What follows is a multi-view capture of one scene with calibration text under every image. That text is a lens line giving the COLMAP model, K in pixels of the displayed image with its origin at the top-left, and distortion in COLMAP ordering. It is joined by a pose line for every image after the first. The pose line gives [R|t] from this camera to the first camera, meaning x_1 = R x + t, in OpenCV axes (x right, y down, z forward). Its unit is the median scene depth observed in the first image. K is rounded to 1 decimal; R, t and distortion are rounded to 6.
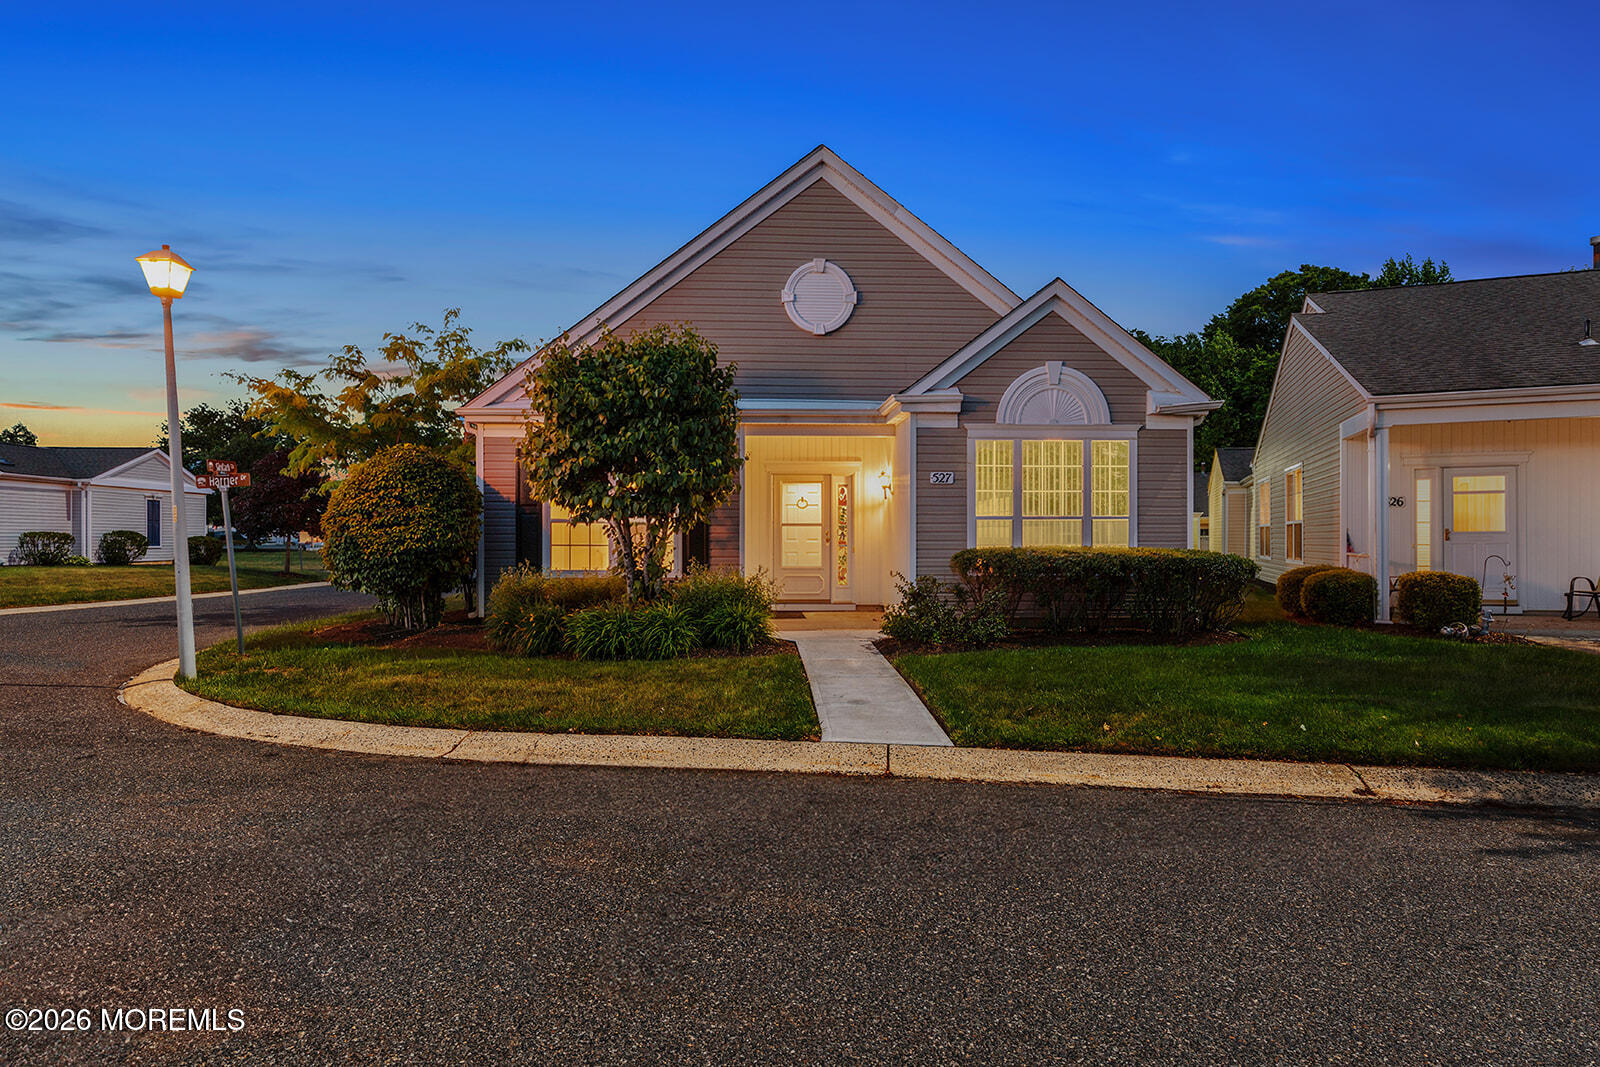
lens RADIAL K [[861.2, 0, 800.0], [0, 861.2, 533.5], [0, 0, 1]] dist [-0.001703, -0.000167]
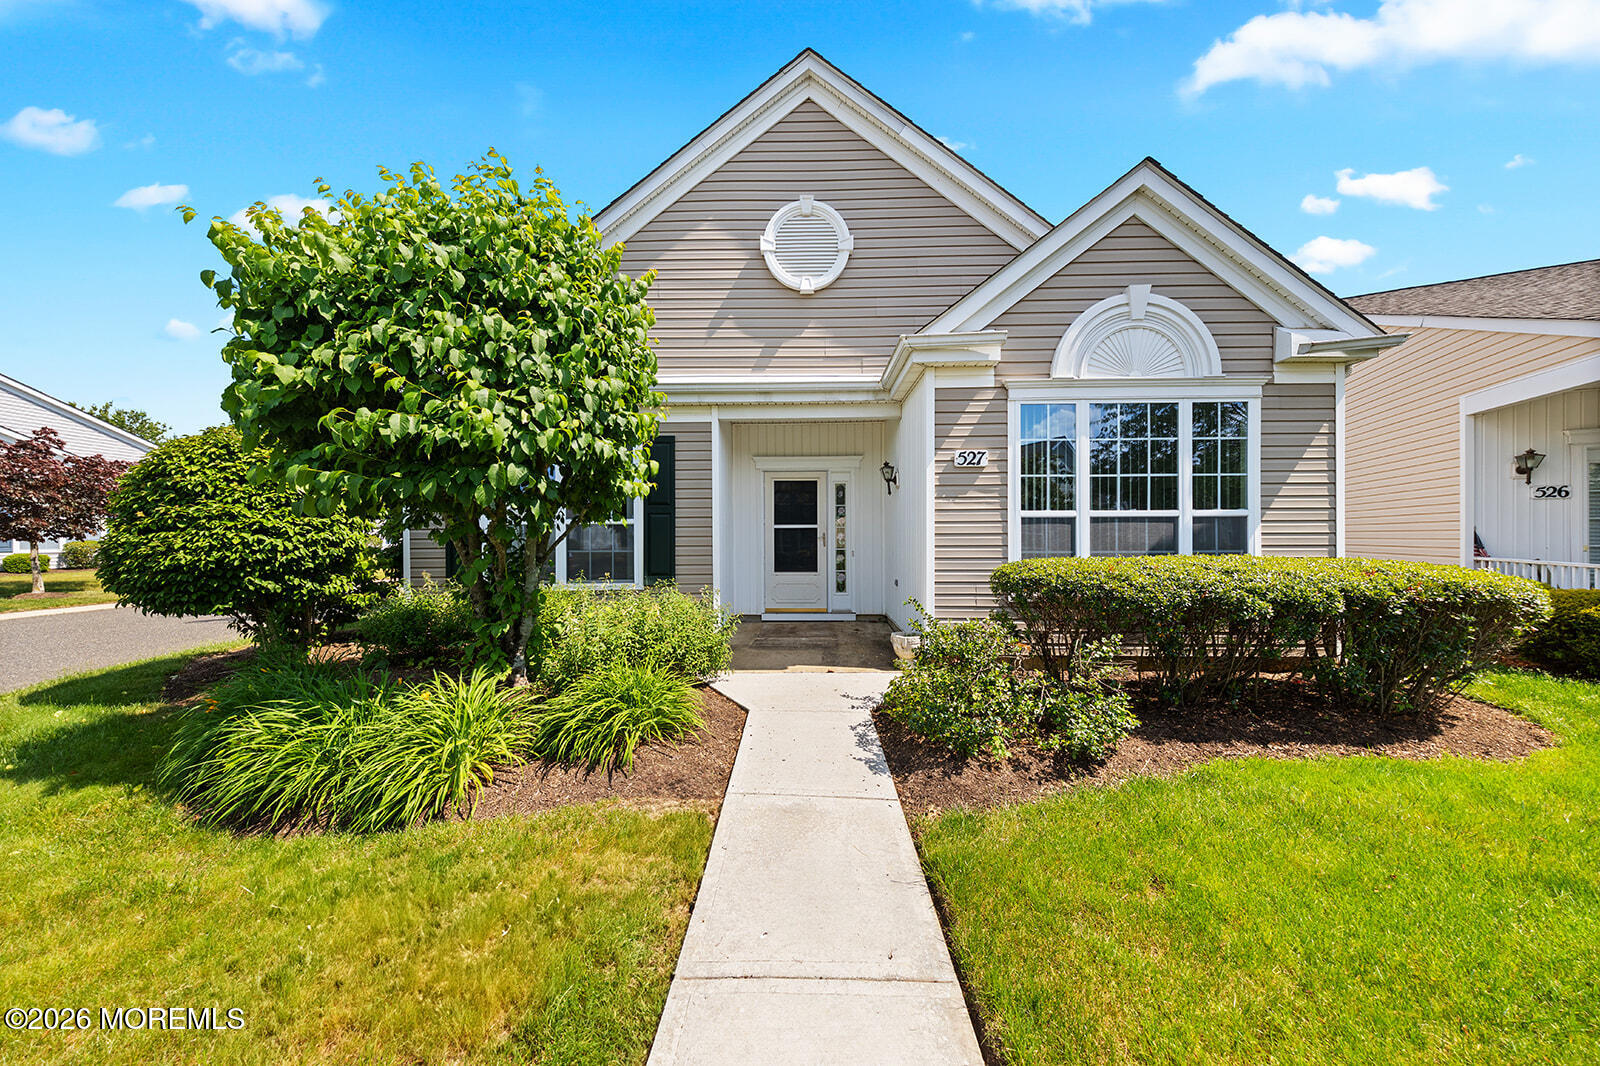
lens RADIAL K [[491.9, 0, 800.0], [0, 491.9, 533.0], [0, 0, 1]] dist [0.000938, 0.000005]
pose [[0.998058, -0.005479, -0.062053, 0.043843], [0.005479, 0.999985, -0.000176, -0.003369], [0.062054, -0.000164, 0.998073, 0.538837]]
